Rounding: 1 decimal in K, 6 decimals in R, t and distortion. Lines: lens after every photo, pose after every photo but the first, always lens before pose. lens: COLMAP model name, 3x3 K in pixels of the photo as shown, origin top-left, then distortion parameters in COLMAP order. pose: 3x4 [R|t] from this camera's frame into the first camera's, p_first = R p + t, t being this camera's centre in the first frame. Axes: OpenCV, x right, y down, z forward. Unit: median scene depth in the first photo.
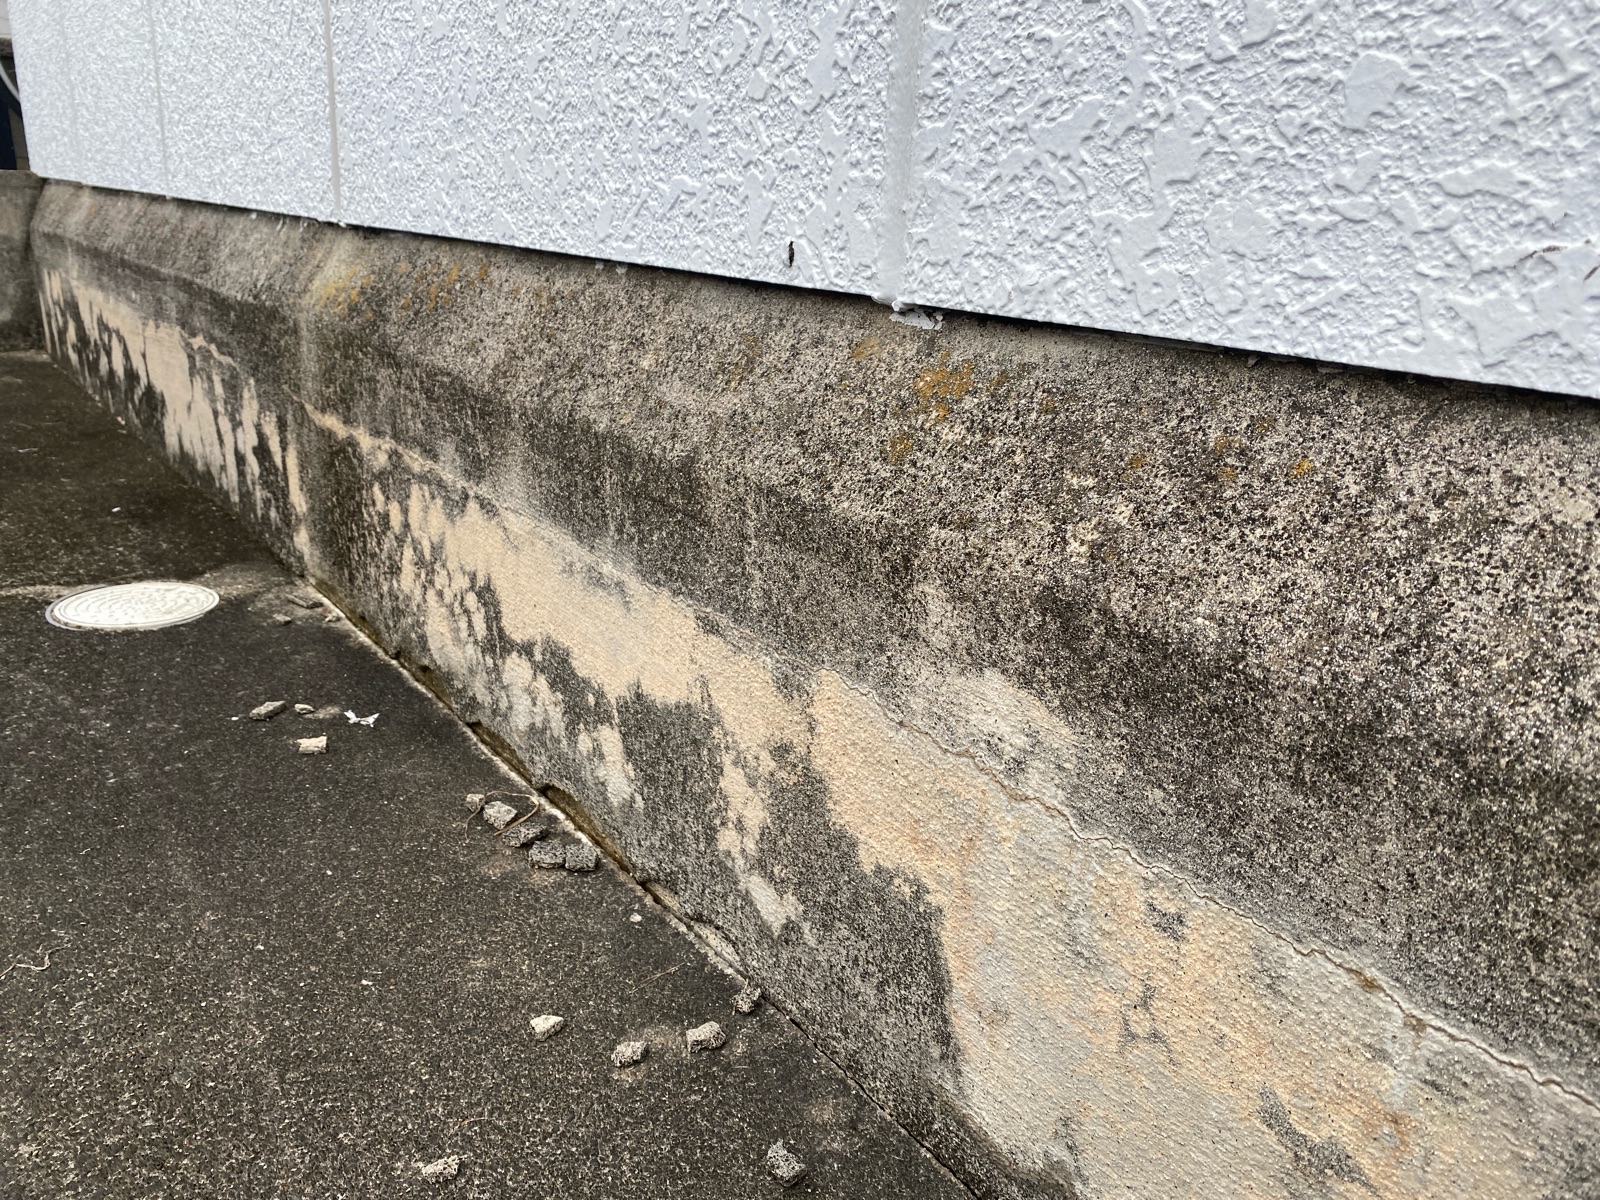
lens RADIAL K [[1235.6, 0, 800.0], [0, 1235.6, 600.0], [0, 0, 1]] dist [-0.003337, -0.003351]
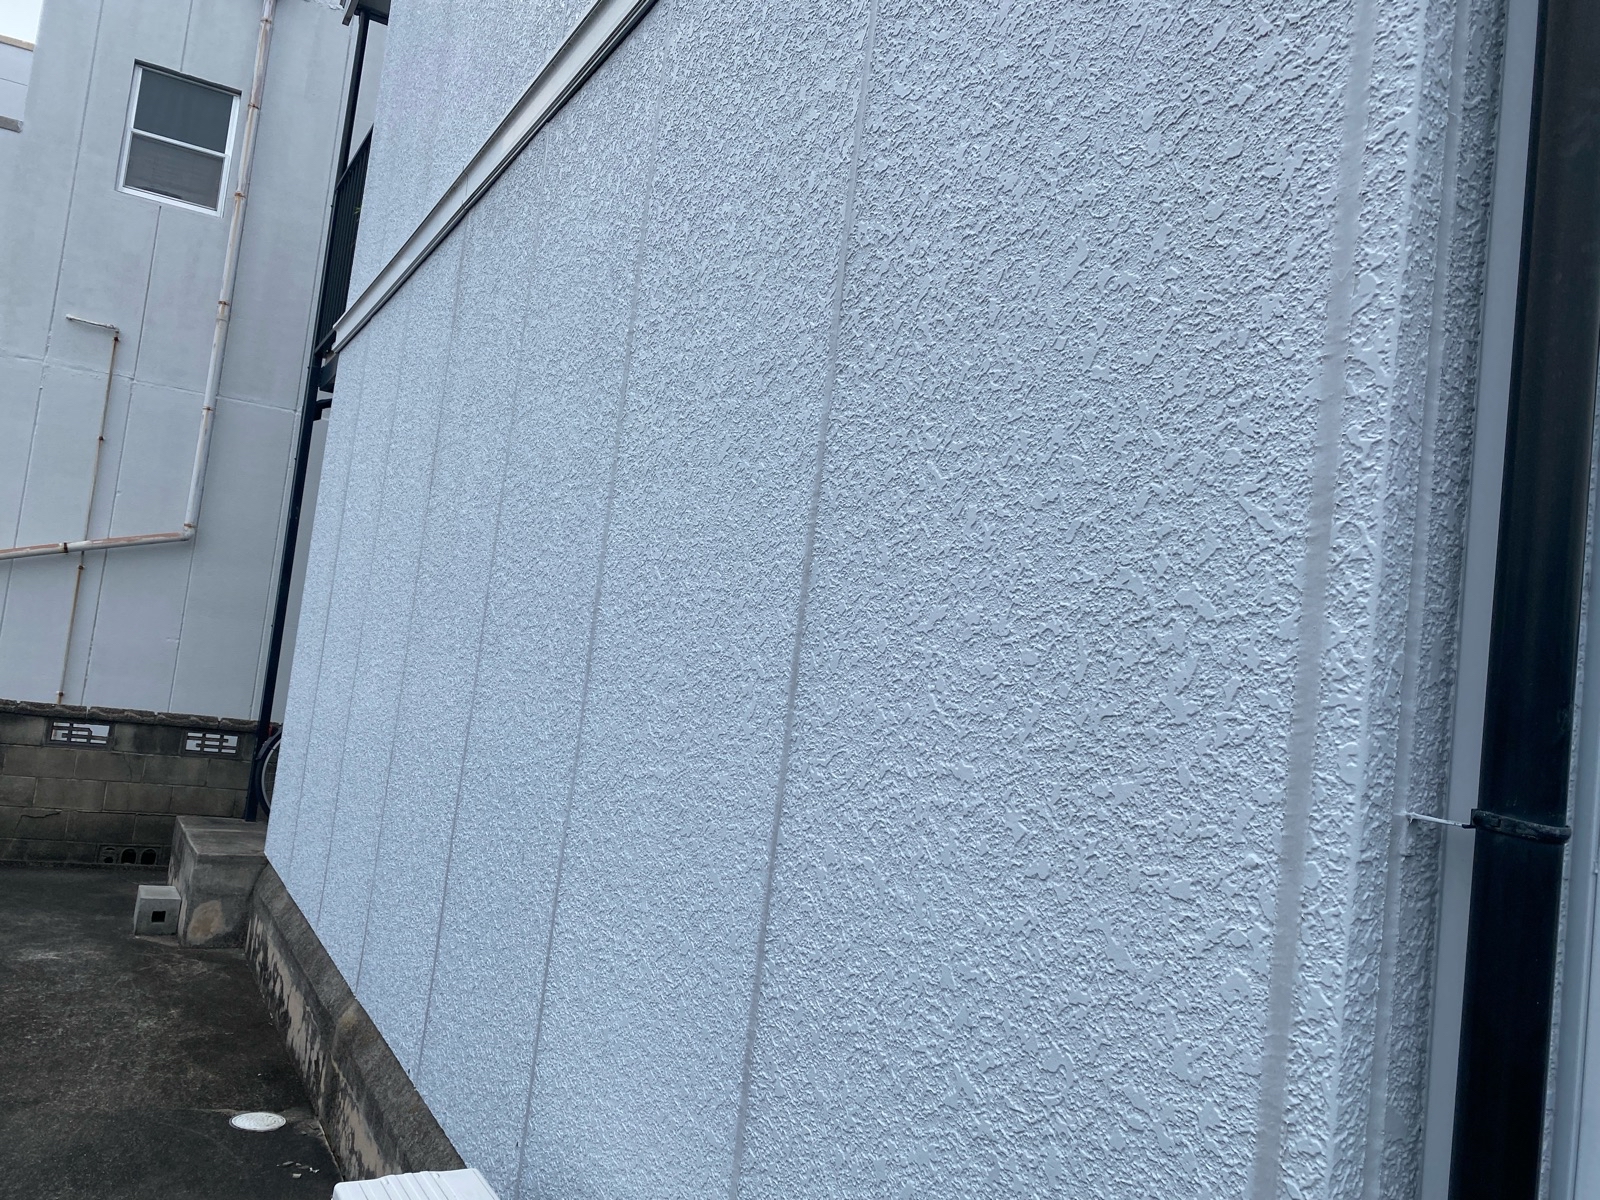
lens RADIAL K [[1235.6, 0, 800.0], [0, 1235.6, 600.0], [0, 0, 1]] dist [-0.003337, -0.003351]
pose [[0.989674, 0.072032, -0.123924, 0.893406], [-0.115698, 0.911808, -0.393981, -0.105582], [0.084616, 0.404250, 0.910726, -1.822797]]
